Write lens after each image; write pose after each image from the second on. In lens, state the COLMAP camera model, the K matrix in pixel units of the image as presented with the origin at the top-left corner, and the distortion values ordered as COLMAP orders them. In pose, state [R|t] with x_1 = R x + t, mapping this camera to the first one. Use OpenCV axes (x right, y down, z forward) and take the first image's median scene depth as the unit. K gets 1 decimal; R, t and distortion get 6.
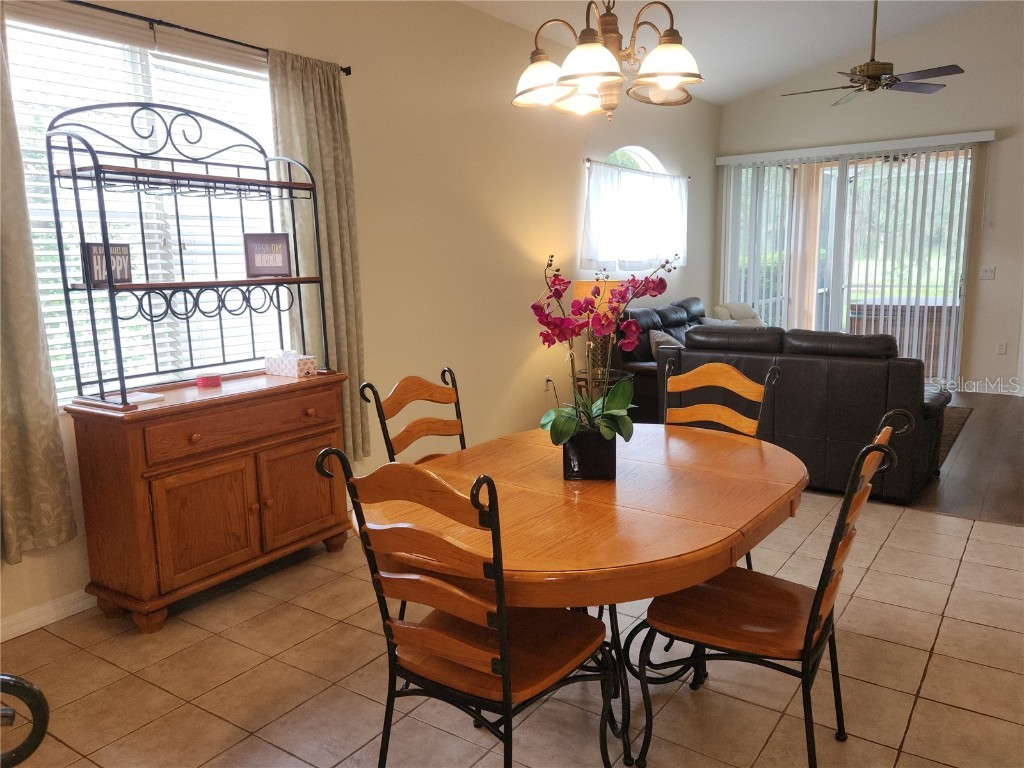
lens RADIAL K [[696.5, 0, 571.3], [0, 696.5, 387.8], [0, 0, 1]] dist [0.011416, 0.002056]
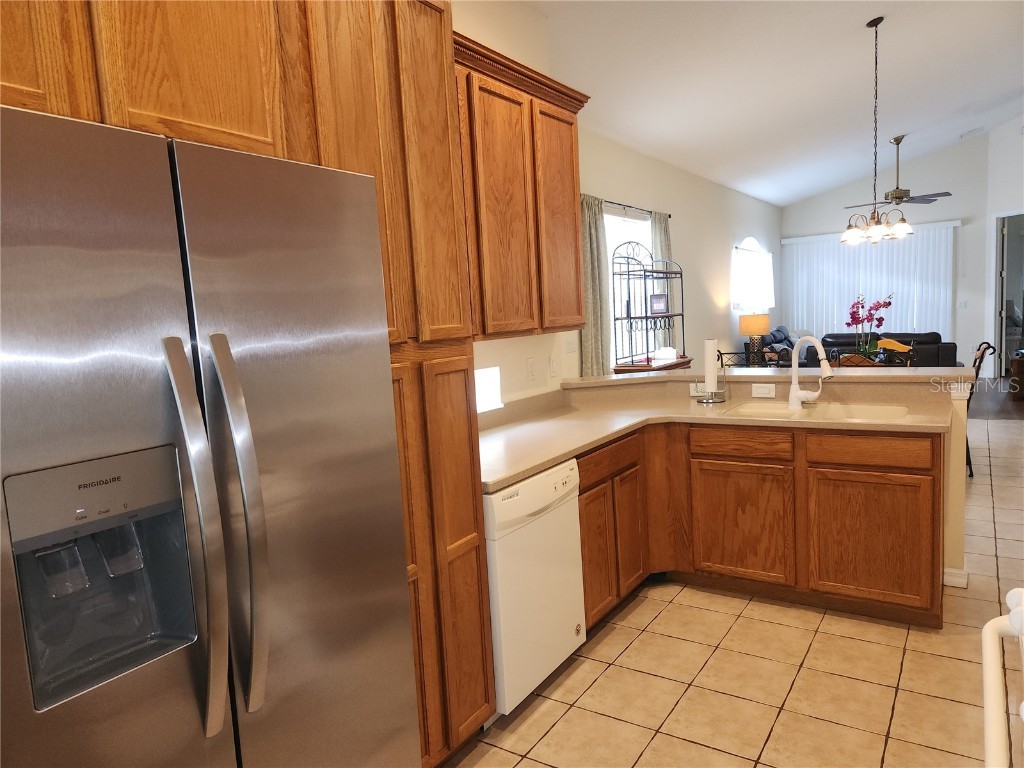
lens RADIAL K [[697.5, 0, 515.0], [0, 697.5, 388.3], [0, 0, 1]] dist [0.015546, 0.000671]
pose [[0.998341, -0.050200, 0.028202, -0.804698], [0.052441, 0.994972, -0.085331, 0.194417], [-0.023776, 0.086669, 0.995953, -0.944835]]
